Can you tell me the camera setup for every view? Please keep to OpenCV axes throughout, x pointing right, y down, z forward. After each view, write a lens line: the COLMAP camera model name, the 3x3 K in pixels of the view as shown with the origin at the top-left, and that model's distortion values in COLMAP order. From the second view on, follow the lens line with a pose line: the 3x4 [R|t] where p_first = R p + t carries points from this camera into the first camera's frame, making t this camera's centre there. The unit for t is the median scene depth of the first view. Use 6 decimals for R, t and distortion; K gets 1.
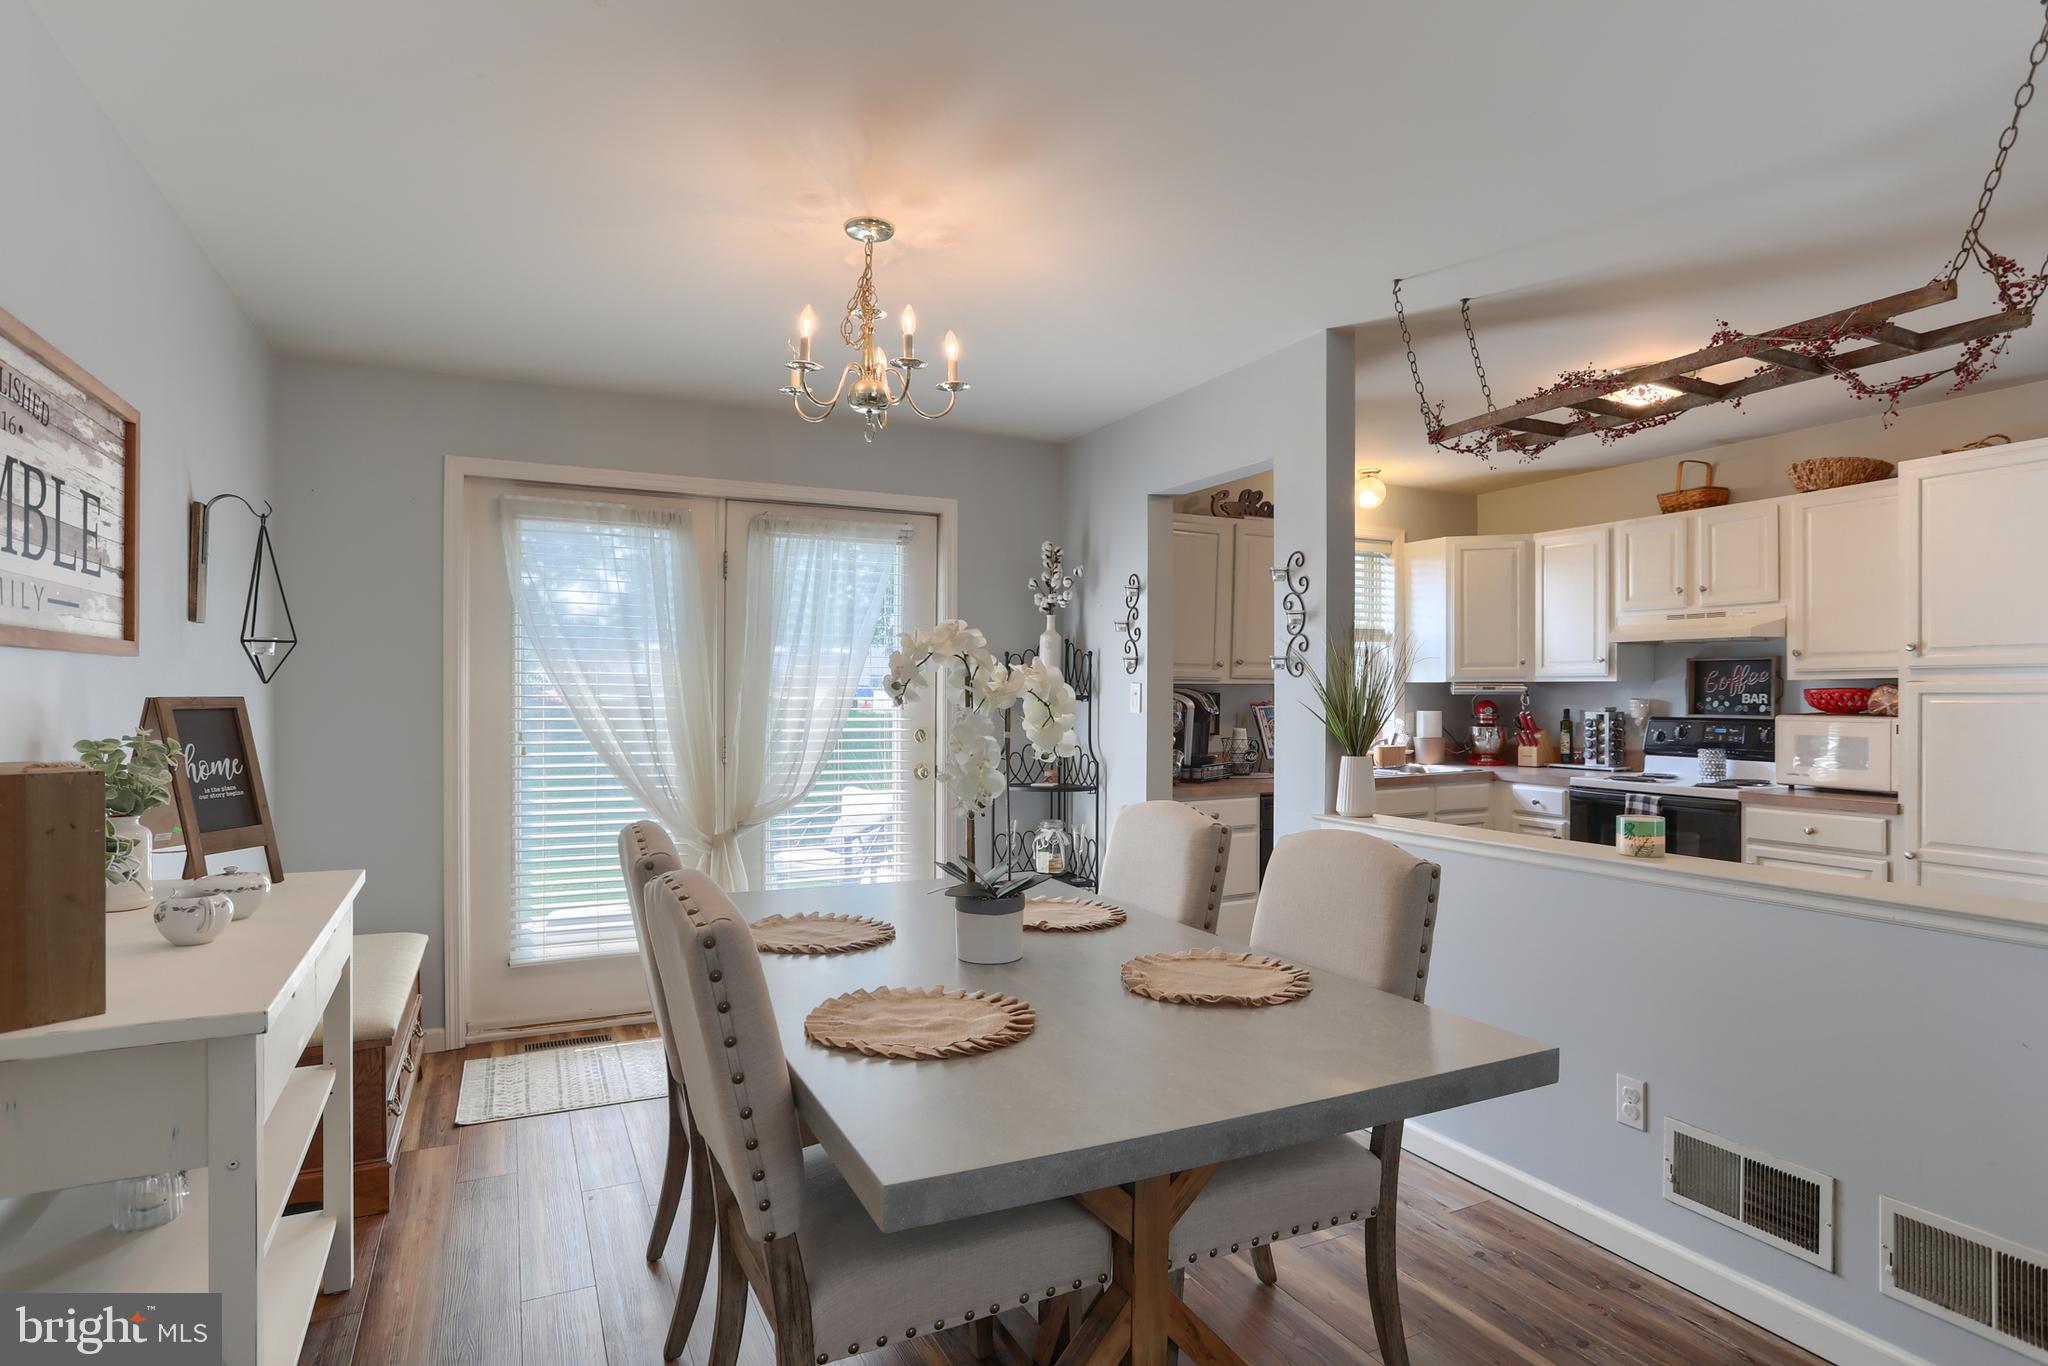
lens RADIAL K [[1076.9, 0, 1014.2], [0, 1076.9, 692.6], [0, 0, 1]] dist [-0.054571, 0.024474]
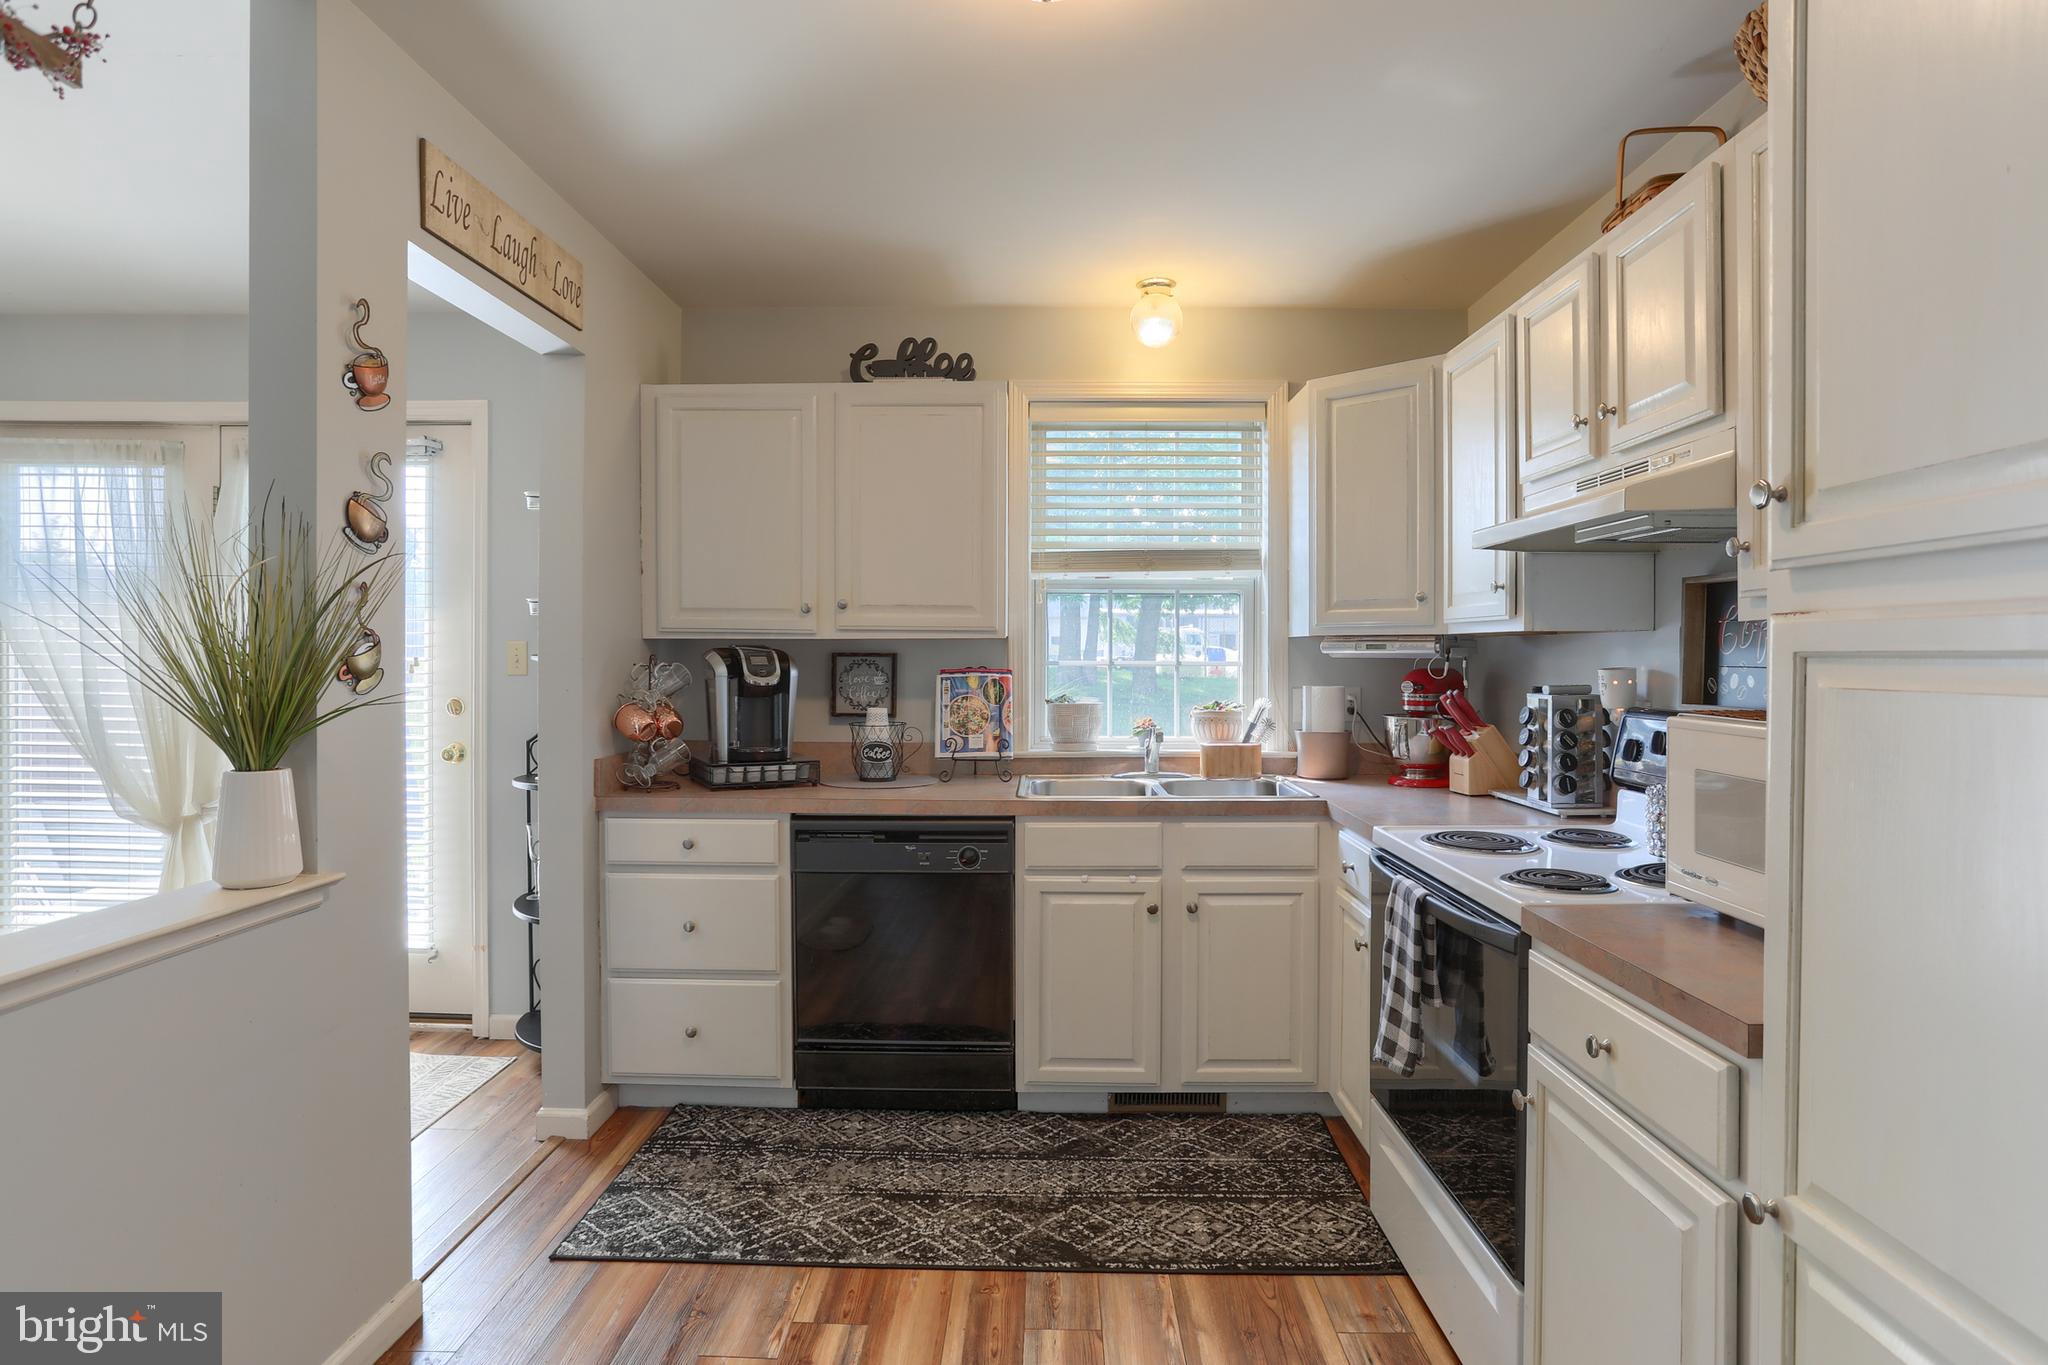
lens RADIAL K [[1079.9, 0, 1026.2], [0, 1079.9, 662.3], [0, 0, 1]] dist [-0.059371, 0.038208]
pose [[0.888563, 0.004718, -0.458731, 0.688942], [-0.002613, 0.999983, 0.005222, 0.001924], [0.458748, -0.003442, 0.888560, 0.550072]]
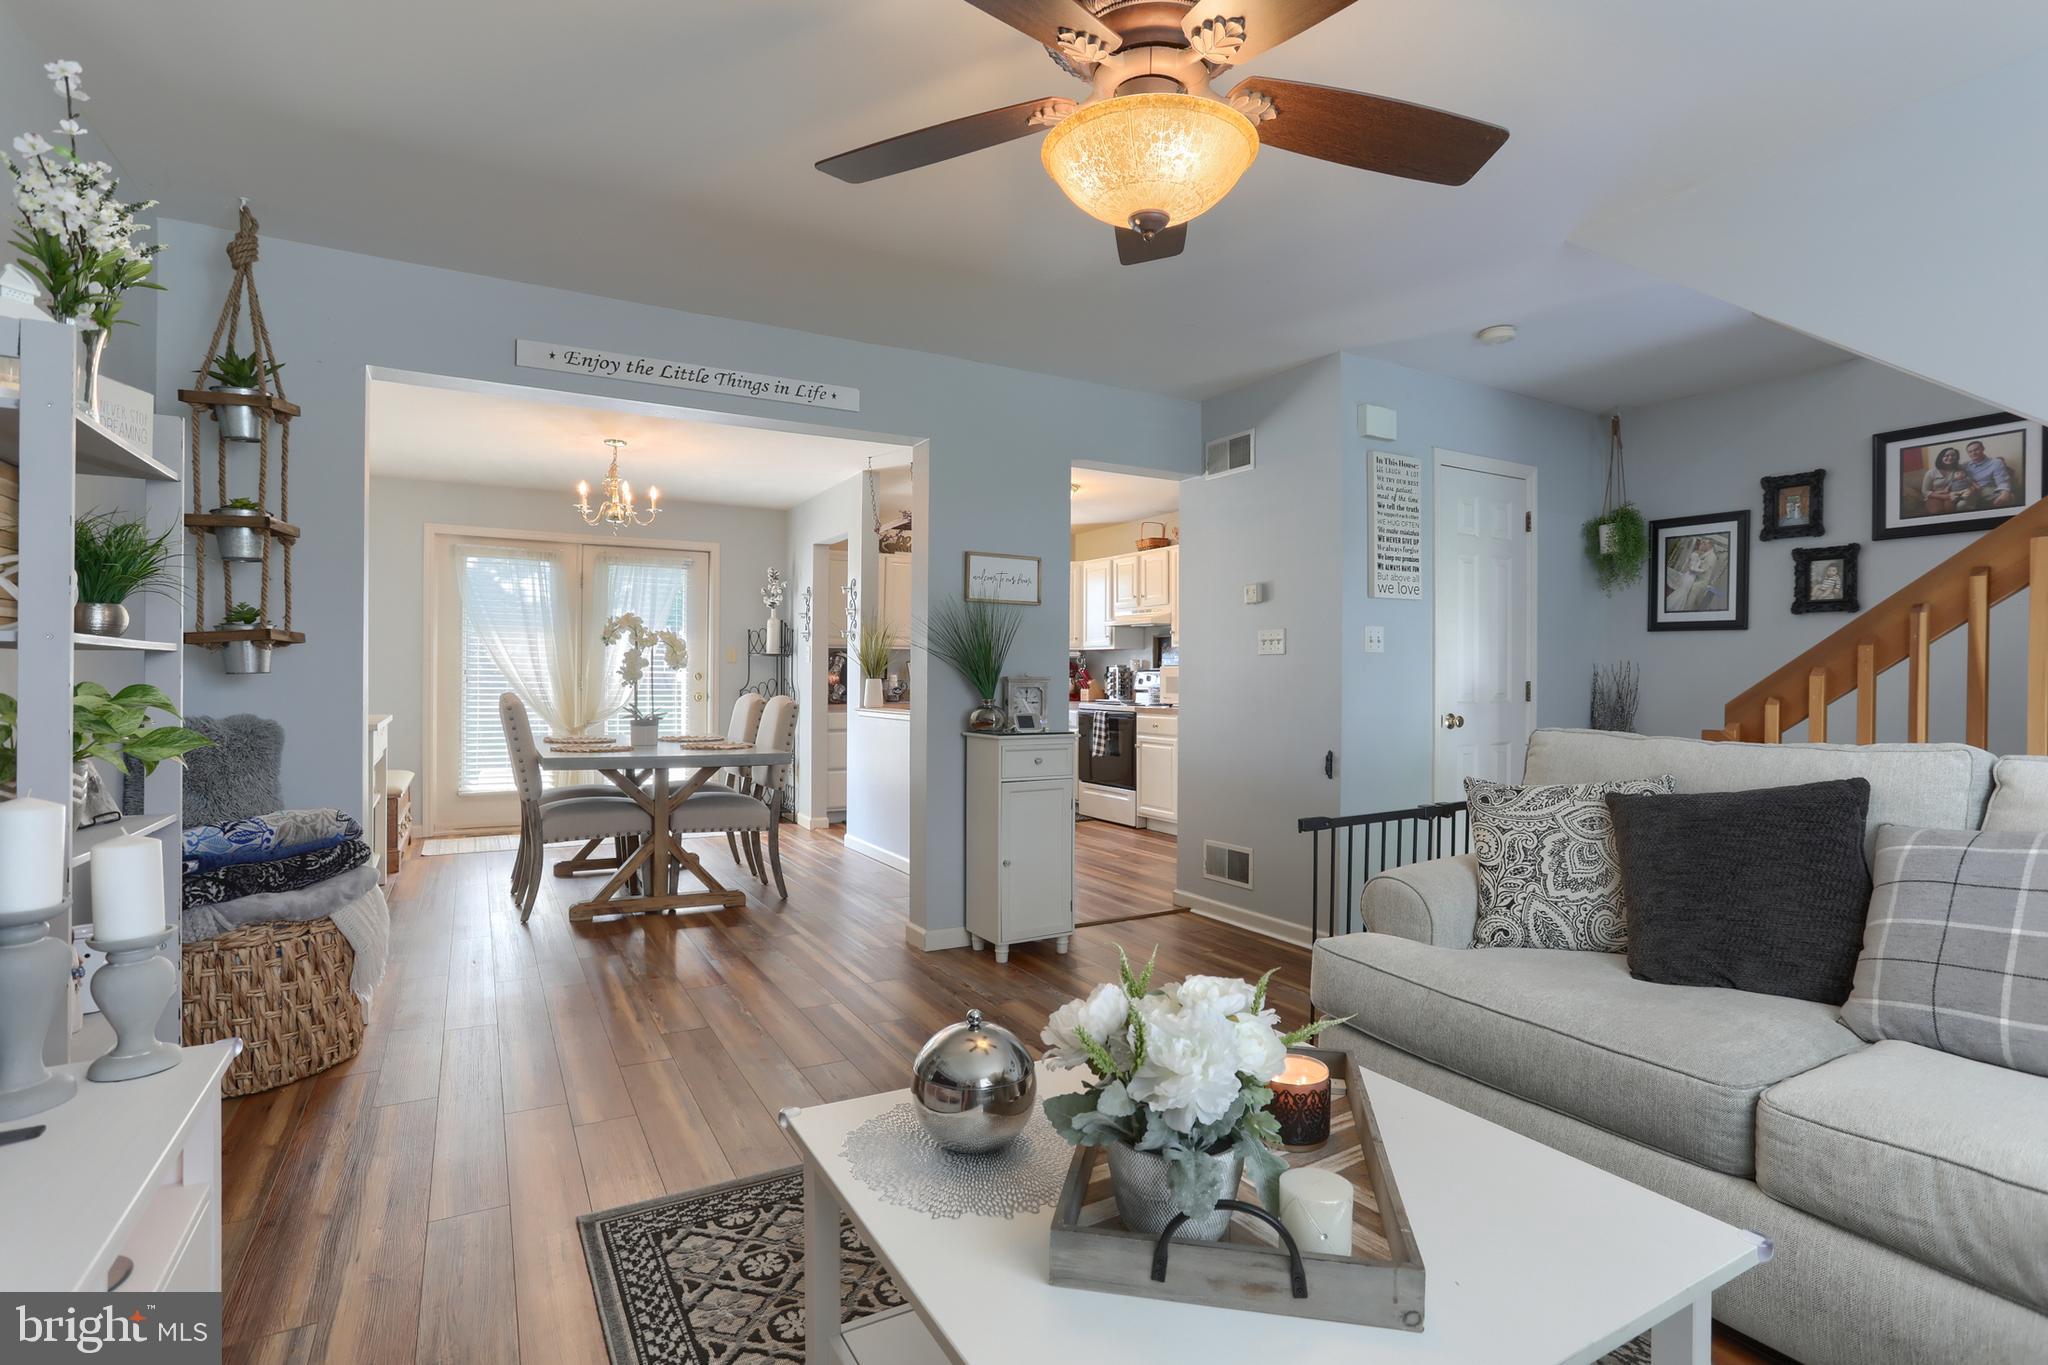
lens RADIAL K [[1014.6, 0, 1020.3], [0, 1014.6, 678.5], [0, 0, 1]] dist [-0.071296, 0.038685]
pose [[0.998694, 0.004492, 0.050887, 0.388854], [-0.004553, 0.999989, 0.001074, 0.042081], [-0.050881, -0.001305, 0.998704, -0.737749]]
